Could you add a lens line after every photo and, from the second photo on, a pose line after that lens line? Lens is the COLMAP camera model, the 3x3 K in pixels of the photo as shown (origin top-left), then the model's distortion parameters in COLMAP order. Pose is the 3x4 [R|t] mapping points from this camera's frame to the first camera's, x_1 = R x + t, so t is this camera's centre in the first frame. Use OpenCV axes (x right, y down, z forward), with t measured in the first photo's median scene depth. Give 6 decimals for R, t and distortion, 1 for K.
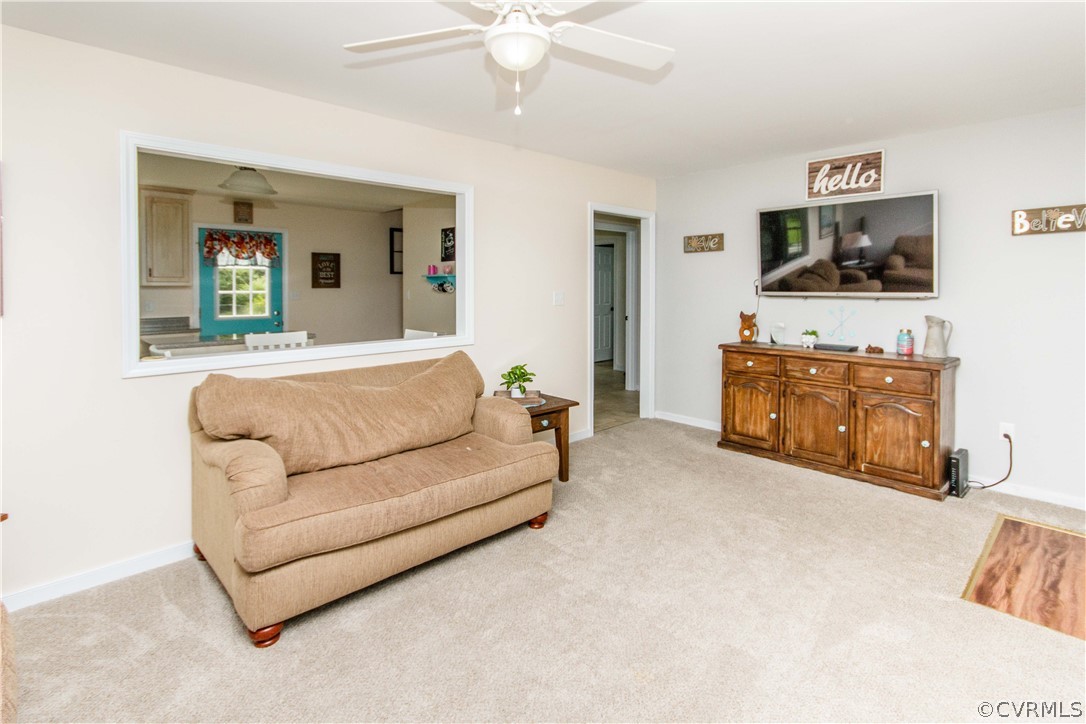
lens RADIAL K [[525.6, 0, 536.9], [0, 525.6, 286.7], [0, 0, 1]] dist [0.004552, 0.002240]
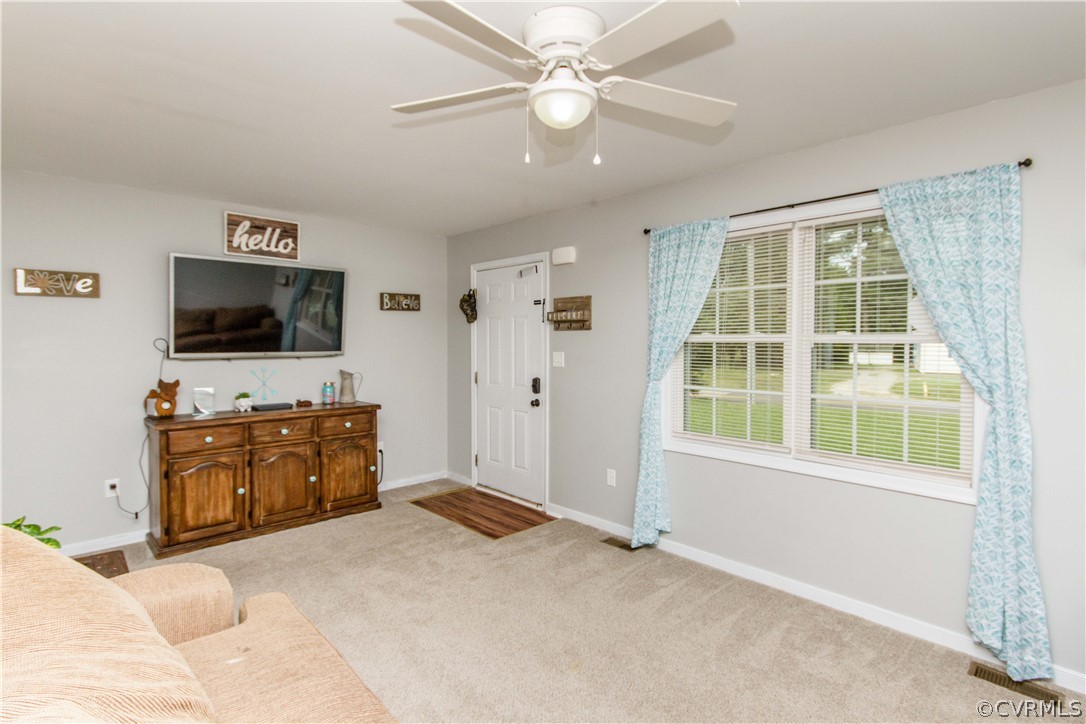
lens RADIAL K [[525.6, 0, 537.9], [0, 525.6, 354.4], [0, 0, 1]] dist [0.004552, 0.002240]
pose [[0.012103, -0.019087, 0.999745, -0.440419], [0.006712, 0.999797, 0.019006, -0.001267], [-0.999904, 0.006480, 0.012229, 0.480111]]
